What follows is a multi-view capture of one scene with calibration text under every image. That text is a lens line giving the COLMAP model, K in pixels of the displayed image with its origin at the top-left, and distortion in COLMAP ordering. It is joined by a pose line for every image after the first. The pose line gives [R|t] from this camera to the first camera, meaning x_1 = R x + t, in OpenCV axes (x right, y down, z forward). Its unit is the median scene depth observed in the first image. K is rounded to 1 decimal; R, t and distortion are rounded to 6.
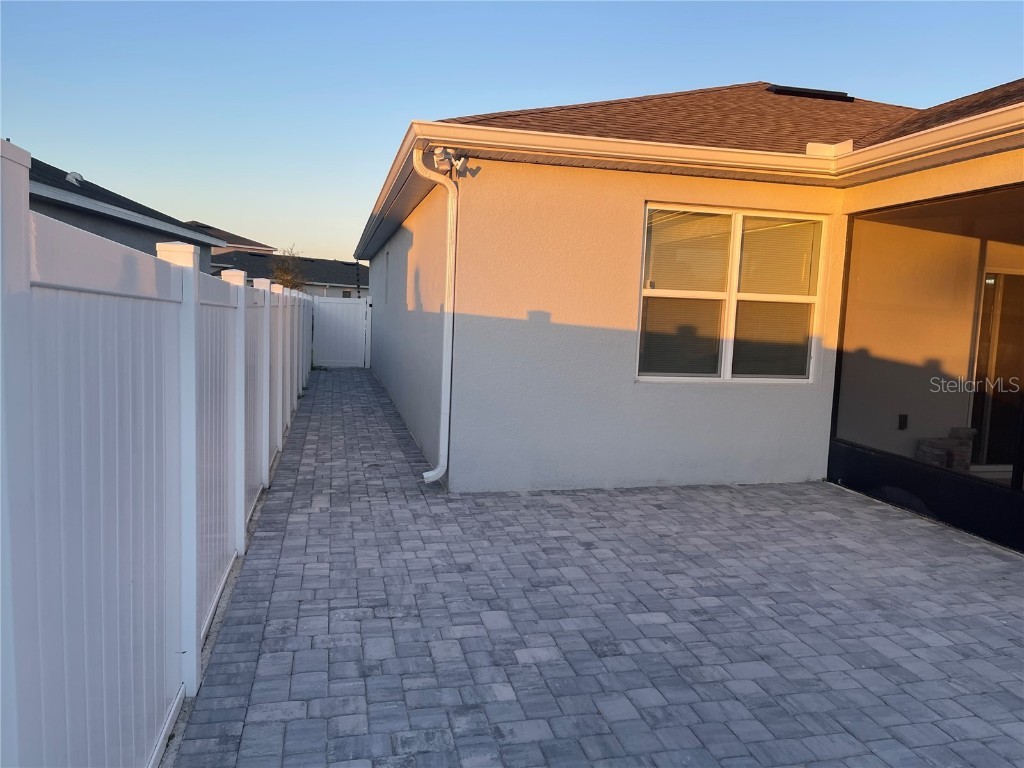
lens RADIAL K [[767.5, 0, 521.5], [0, 767.5, 392.3], [0, 0, 1]] dist [0.074979, -0.096942]
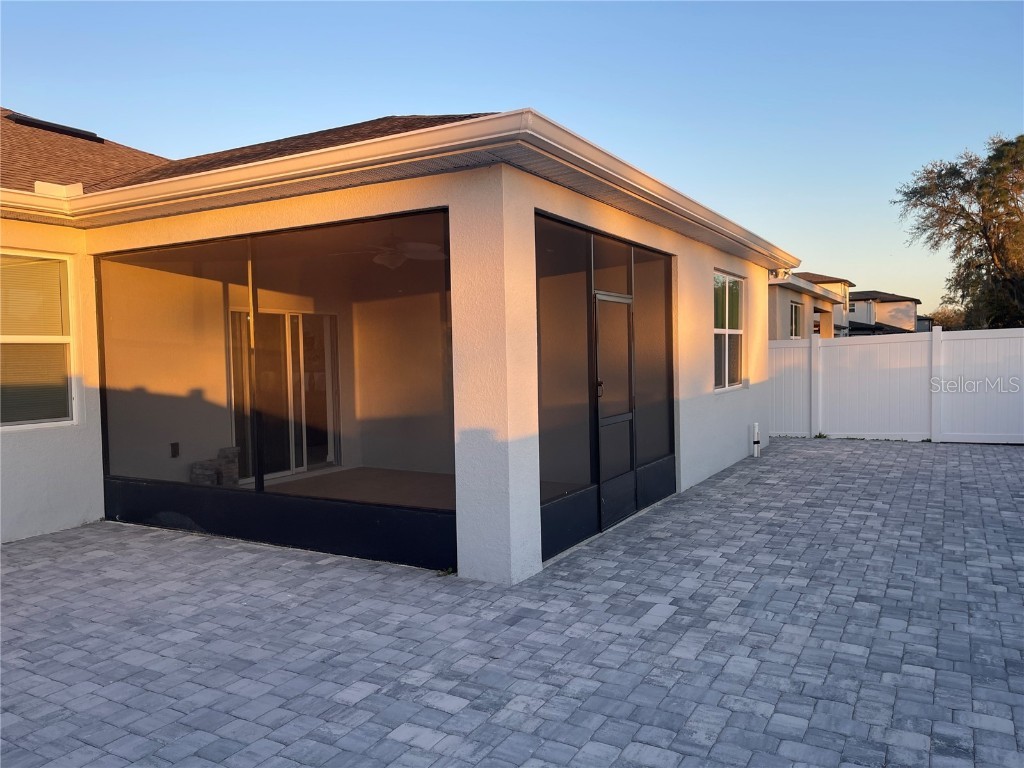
lens RADIAL K [[767.5, 0, 507.3], [0, 767.5, 393.7], [0, 0, 1]] dist [0.074979, -0.096942]
pose [[0.680916, -0.089940, 0.726818, 0.035186], [0.123348, 0.992337, 0.007239, 0.010373], [-0.721900, 0.084723, 0.686792, -0.076524]]
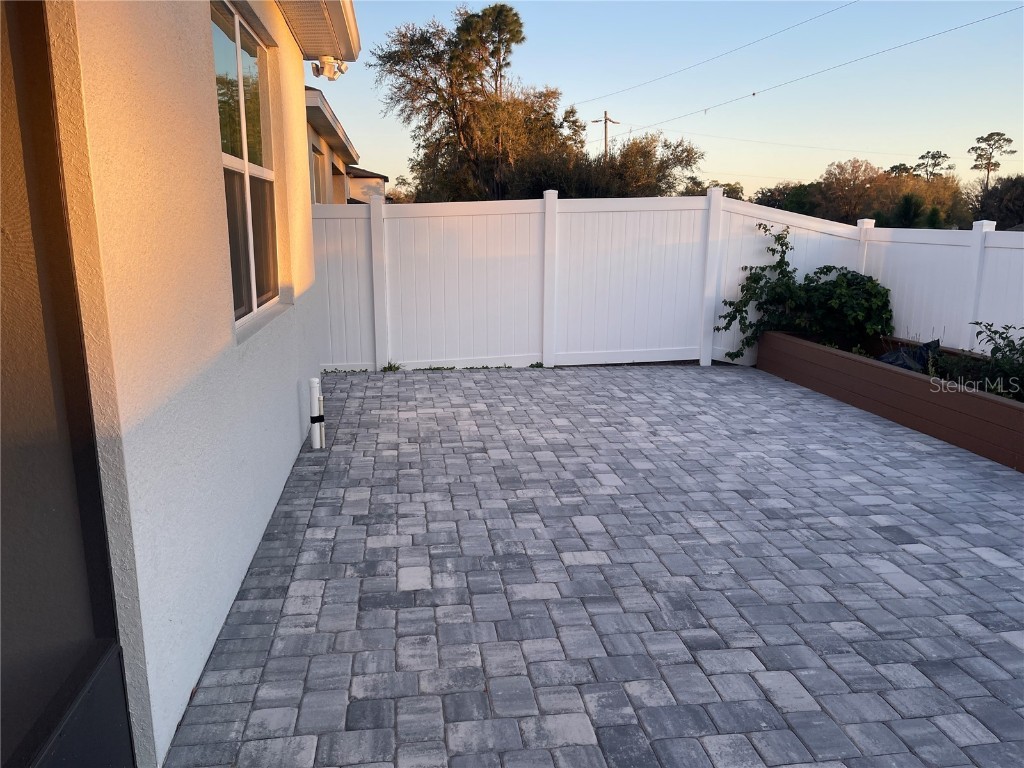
lens RADIAL K [[767.5, 0, 504.1], [0, 767.5, 388.5], [0, 0, 1]] dist [0.074979, -0.096942]
pose [[0.099855, -0.245108, 0.964340, 0.758314], [0.108778, 0.966064, 0.234283, 0.000348], [-0.989038, 0.081505, 0.123129, 0.336852]]
